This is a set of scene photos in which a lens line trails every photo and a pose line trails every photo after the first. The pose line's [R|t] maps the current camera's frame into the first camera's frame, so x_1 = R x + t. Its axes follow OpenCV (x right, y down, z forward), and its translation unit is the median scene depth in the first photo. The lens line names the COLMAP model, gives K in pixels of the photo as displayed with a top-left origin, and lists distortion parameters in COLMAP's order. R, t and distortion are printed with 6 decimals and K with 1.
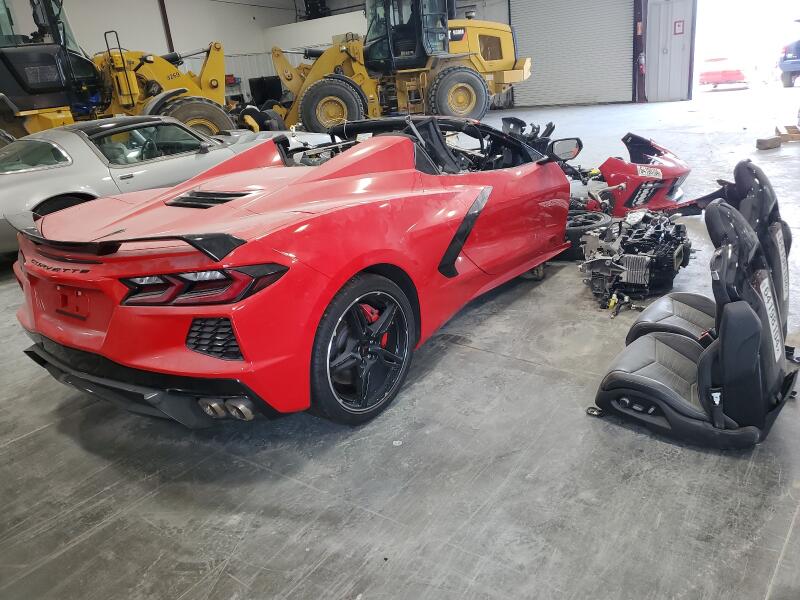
lens RADIAL K [[626.5, 0, 400.0], [0, 626.5, 300.0], [0, 0, 1]] dist [0.008310, 0.018262]
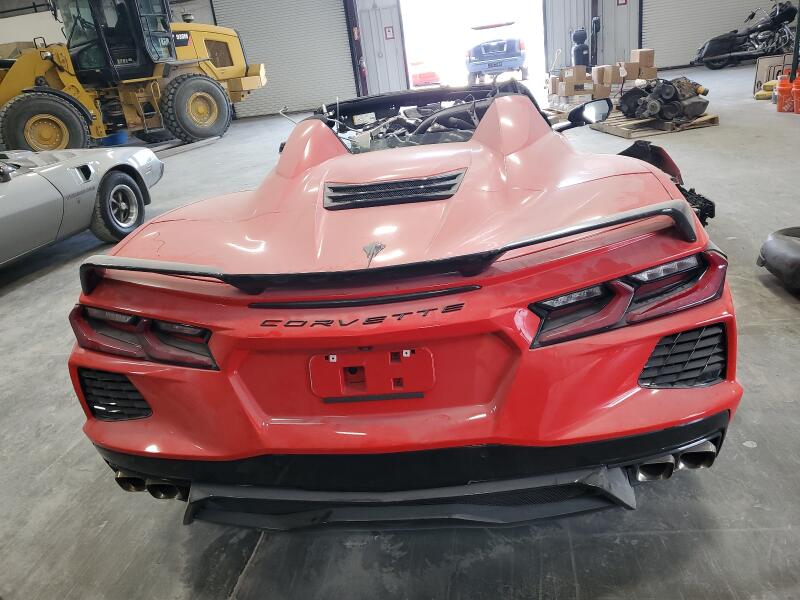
lens RADIAL K [[626.5, 0, 400.0], [0, 626.5, 300.0], [0, 0, 1]] dist [0.008310, 0.018262]
pose [[0.858744, -0.202016, 0.470902, -0.140976], [0.215461, 0.976170, 0.025857, -0.013618], [-0.464903, 0.079257, 0.881807, 0.089663]]
